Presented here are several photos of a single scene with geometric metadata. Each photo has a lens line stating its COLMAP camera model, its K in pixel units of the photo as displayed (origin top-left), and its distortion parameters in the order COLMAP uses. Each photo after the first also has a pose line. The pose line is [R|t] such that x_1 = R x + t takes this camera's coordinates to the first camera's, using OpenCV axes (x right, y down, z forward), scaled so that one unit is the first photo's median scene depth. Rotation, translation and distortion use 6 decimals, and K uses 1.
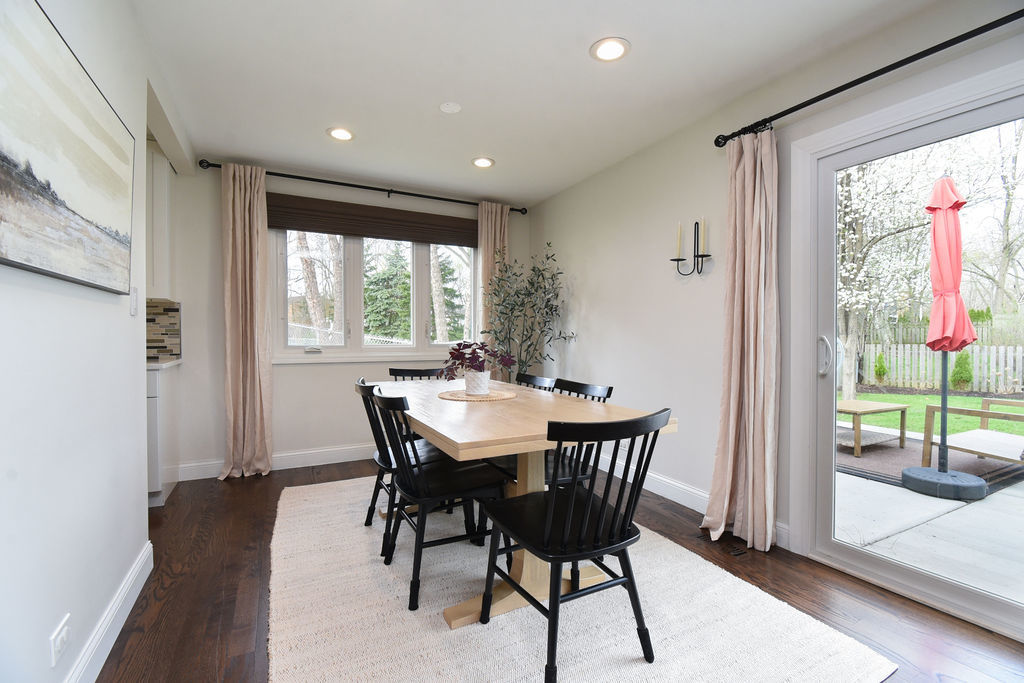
lens RADIAL K [[447.9, 0, 510.5], [0, 447.9, 342.7], [0, 0, 1]] dist [0.018500, -0.024279]
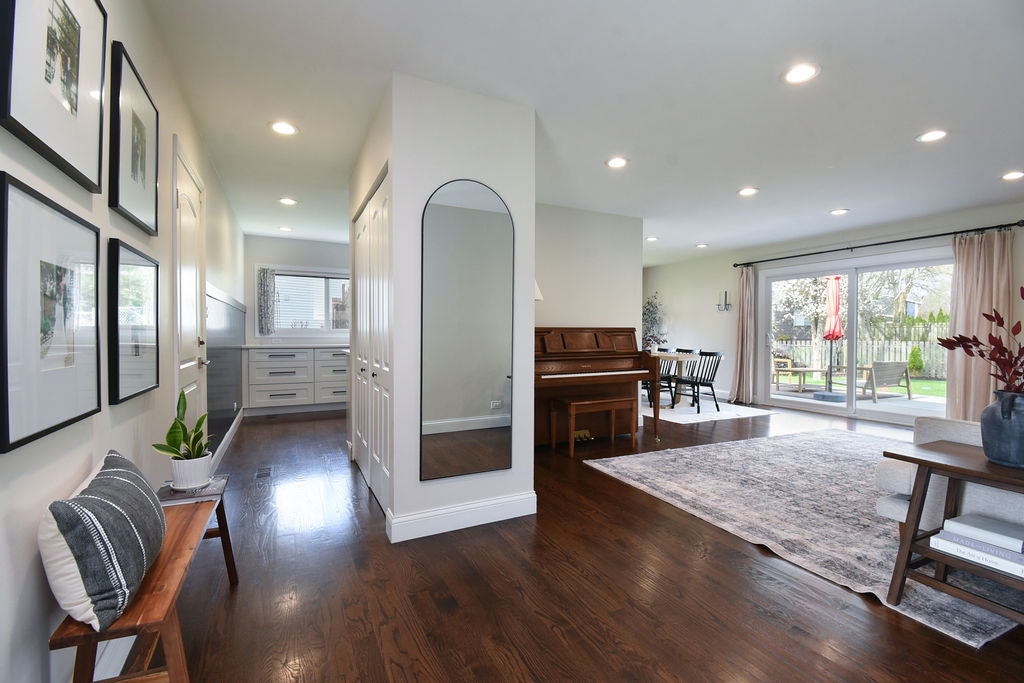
lens RADIAL K [[447.9, 0, 510.5], [0, 447.9, 342.7], [0, 0, 1]] dist [0.018500, -0.024279]
pose [[0.999946, 0.002401, -0.010071, -0.755968], [-0.002339, 0.999978, 0.006138, 0.022030], [0.010086, -0.006114, 0.999930, -1.522469]]
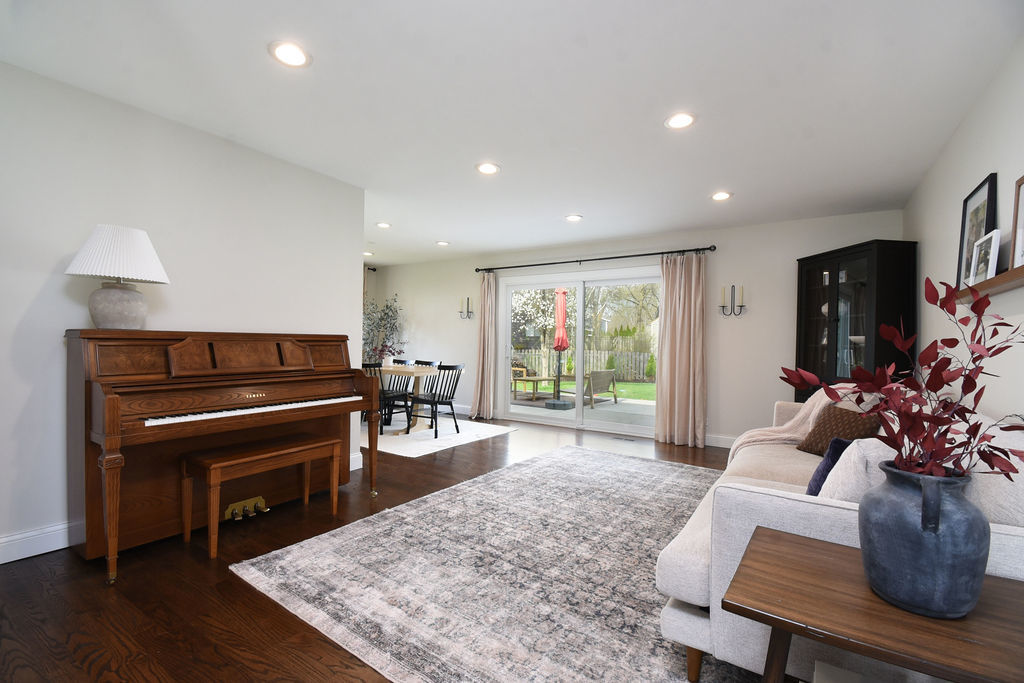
lens RADIAL K [[447.9, 0, 510.5], [0, 447.9, 342.7], [0, 0, 1]] dist [0.018500, -0.024279]
pose [[0.867734, 0.015432, 0.496789, -0.542922], [-0.010341, 0.999862, -0.012996, 0.007584], [-0.496921, 0.006140, 0.867774, -1.127096]]
